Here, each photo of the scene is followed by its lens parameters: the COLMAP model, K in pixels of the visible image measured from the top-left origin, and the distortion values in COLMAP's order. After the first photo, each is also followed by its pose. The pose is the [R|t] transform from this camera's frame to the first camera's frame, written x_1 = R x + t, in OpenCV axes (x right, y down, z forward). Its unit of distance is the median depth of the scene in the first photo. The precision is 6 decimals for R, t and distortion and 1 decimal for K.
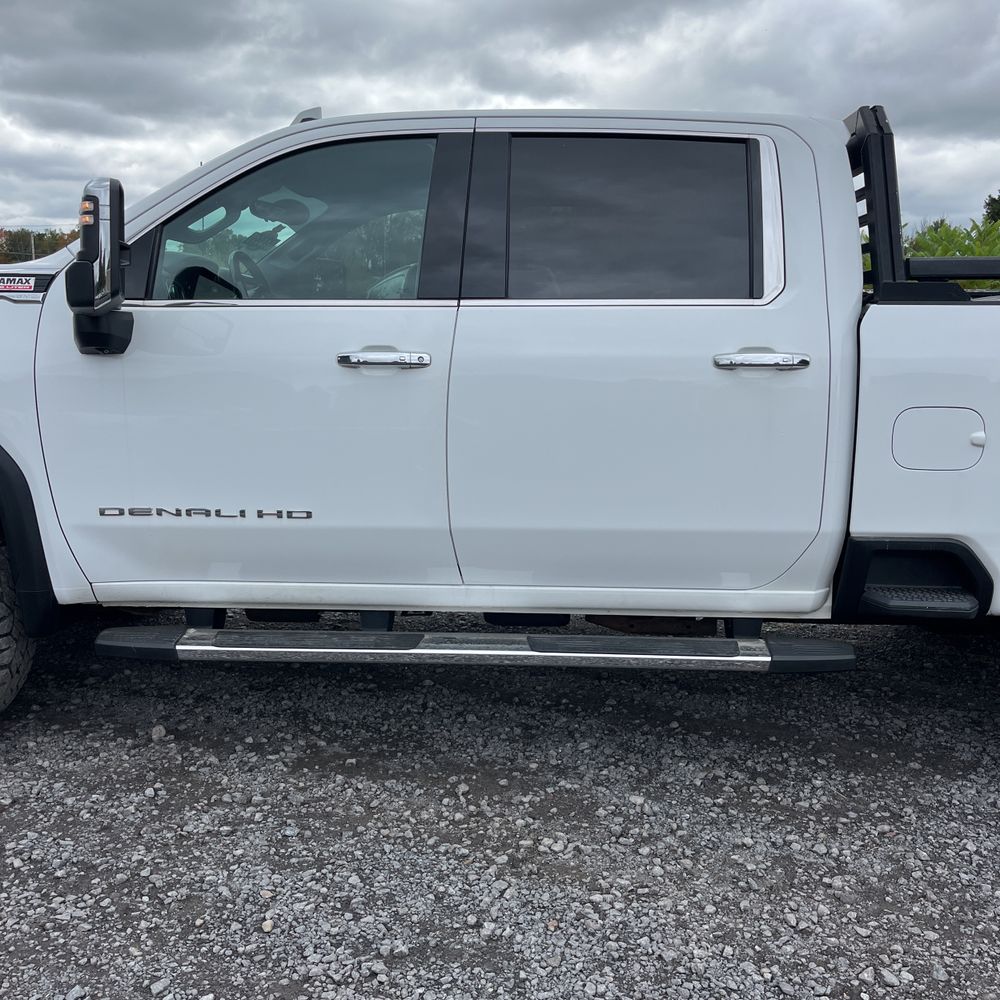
lens RADIAL K [[995.9, 0, 487.2], [0, 995.9, 502.3], [0, 0, 1]] dist [0.041529, -0.031811]
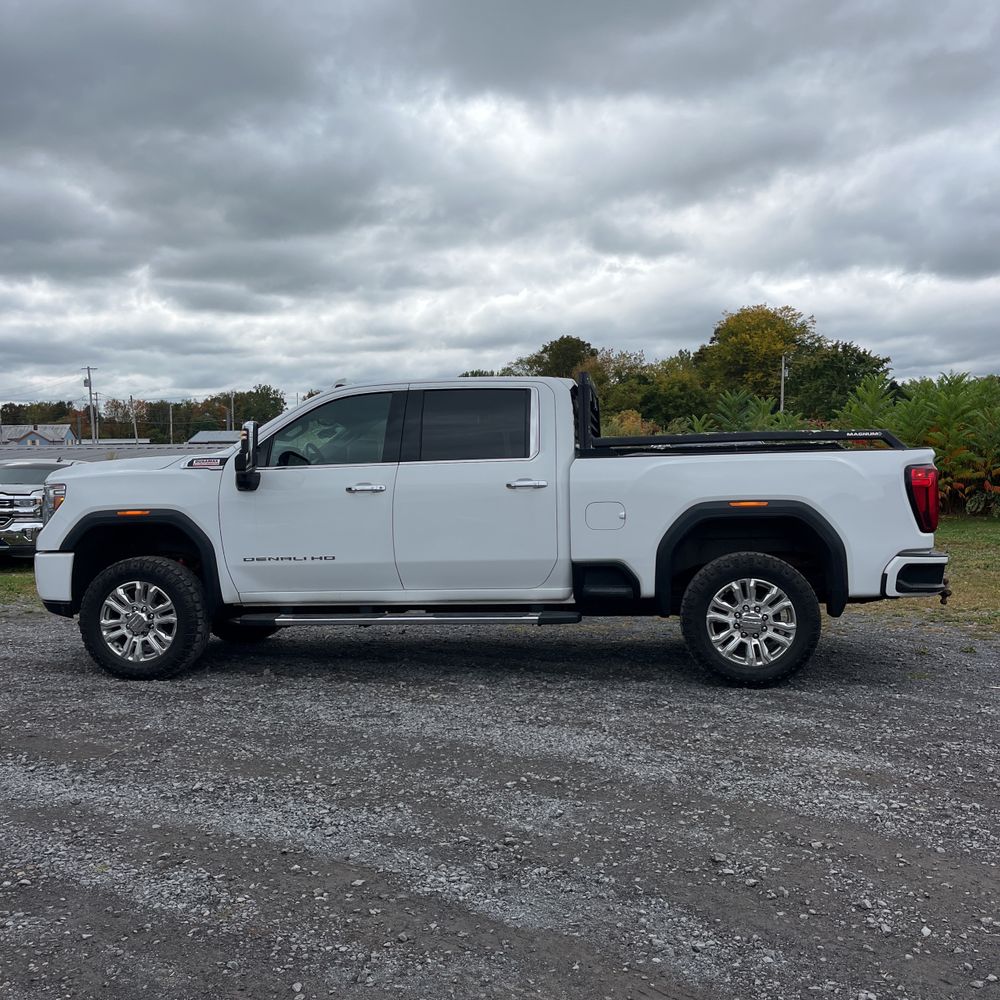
lens RADIAL K [[993.7, 0, 502.1], [0, 993.7, 508.2], [0, 0, 1]] dist [0.044347, -0.042646]
pose [[0.994465, -0.027821, -0.101318, 0.428360], [0.012015, 0.988093, -0.153390, 0.249760], [0.104380, 0.151324, 0.982958, -1.179964]]
